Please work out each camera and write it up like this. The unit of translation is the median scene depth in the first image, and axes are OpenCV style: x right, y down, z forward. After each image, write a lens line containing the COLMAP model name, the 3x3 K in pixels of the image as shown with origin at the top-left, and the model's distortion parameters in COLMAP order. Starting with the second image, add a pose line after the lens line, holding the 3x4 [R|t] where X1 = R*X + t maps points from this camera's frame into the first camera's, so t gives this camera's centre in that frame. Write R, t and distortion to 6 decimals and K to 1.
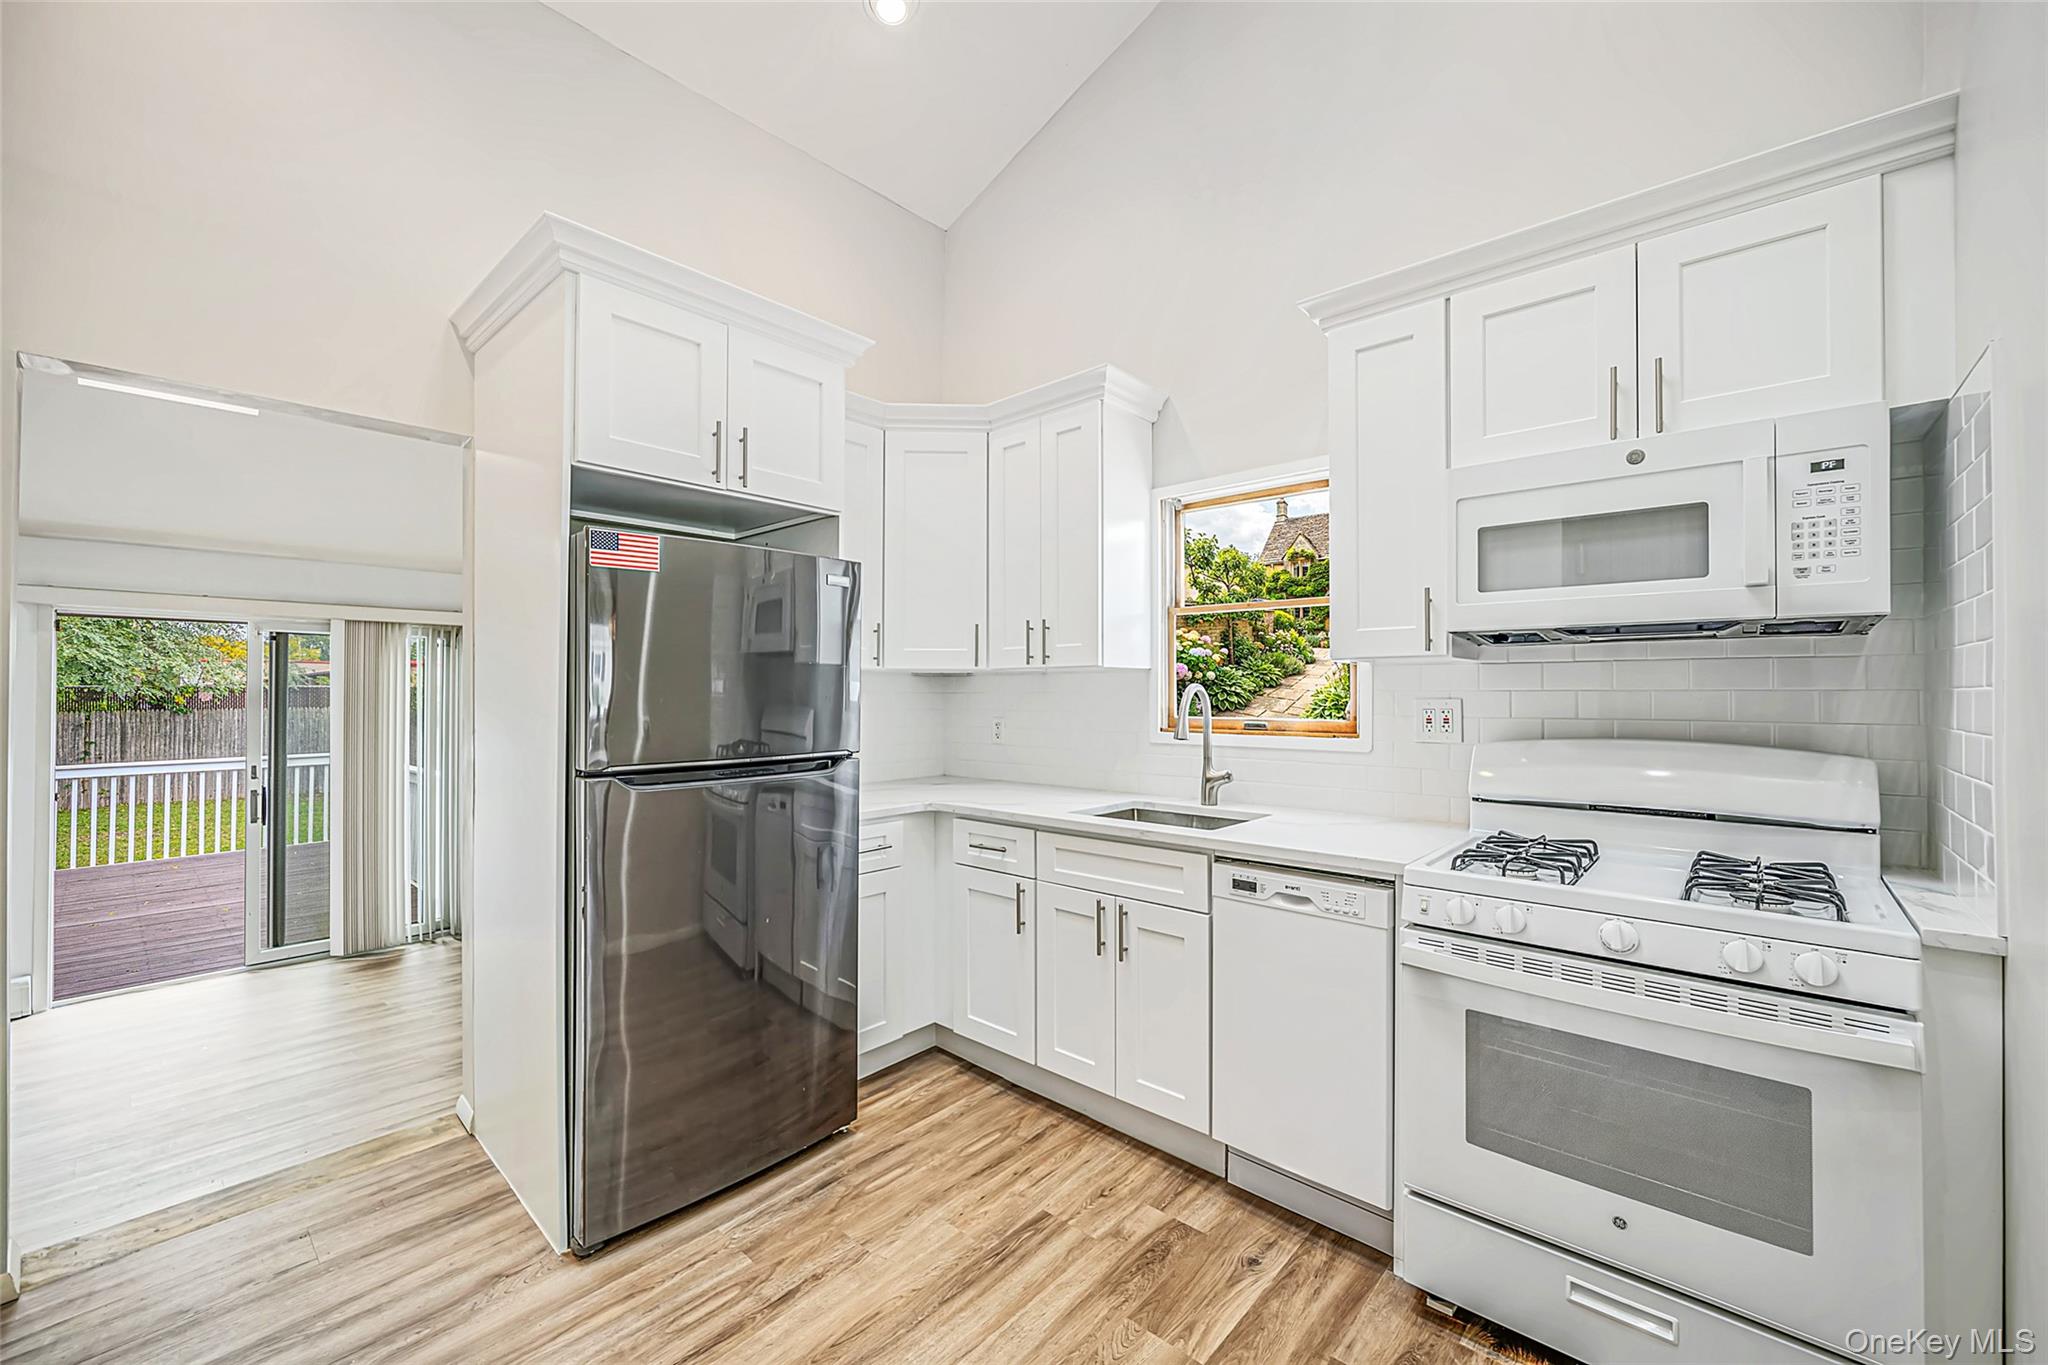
lens RADIAL K [[807.4, 0, 1020.0], [0, 807.4, 685.6], [0, 0, 1]] dist [-0.001190, 0.000103]
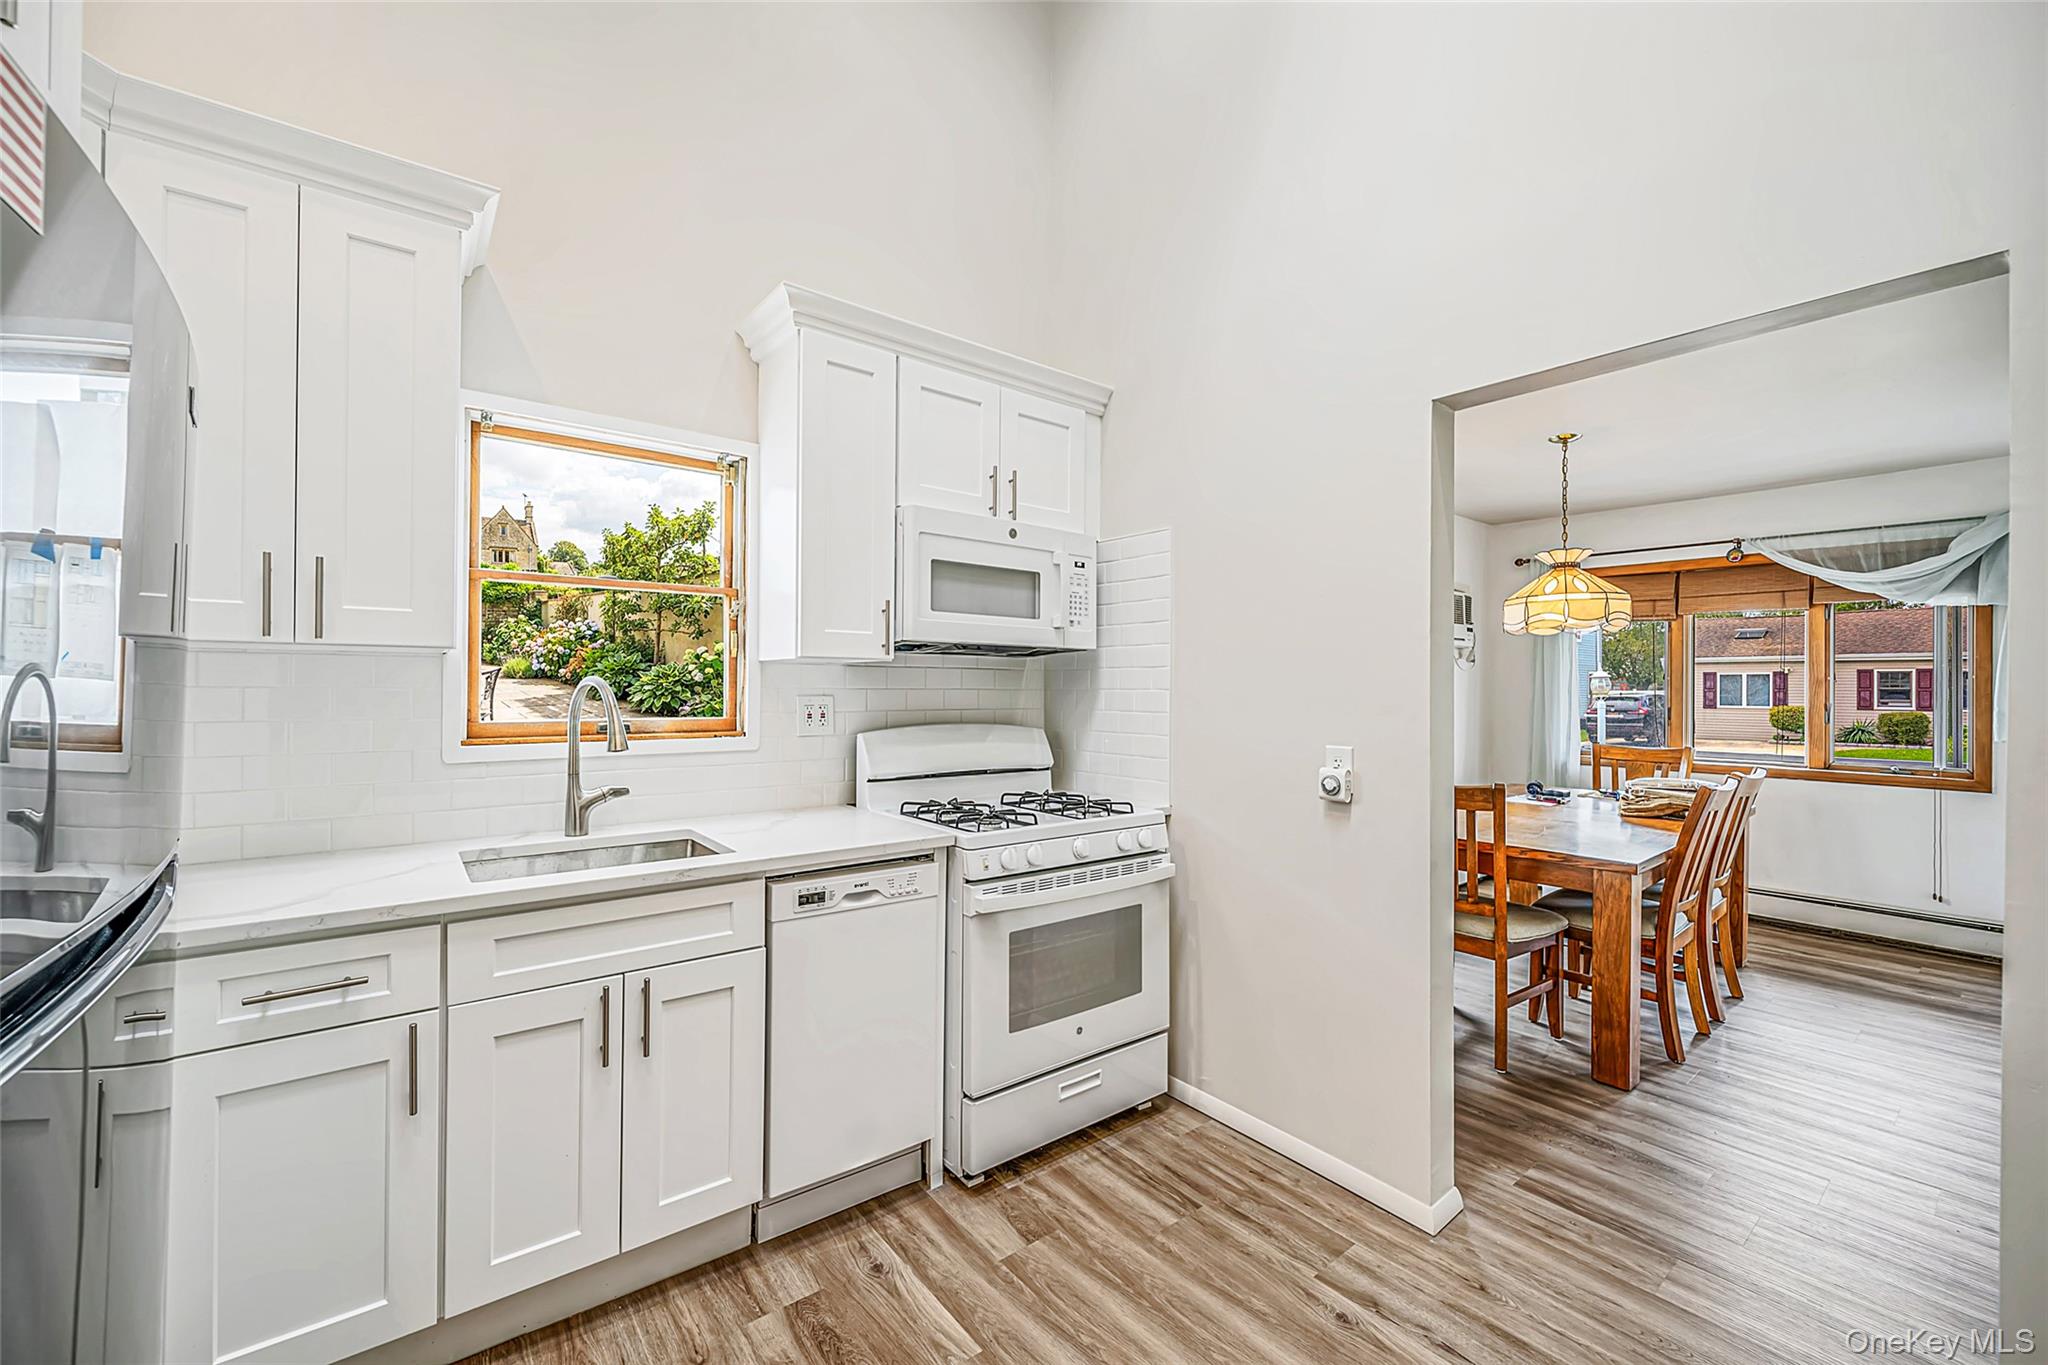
lens RADIAL K [[807.4, 0, 1020.0], [0, 807.4, 685.6], [0, 0, 1]] dist [-0.001190, 0.000103]
pose [[0.195629, 0.004346, 0.980668, -0.623857], [-0.014613, 0.999892, -0.001516, -0.000161], [-0.980569, -0.014034, 0.195671, 0.619954]]
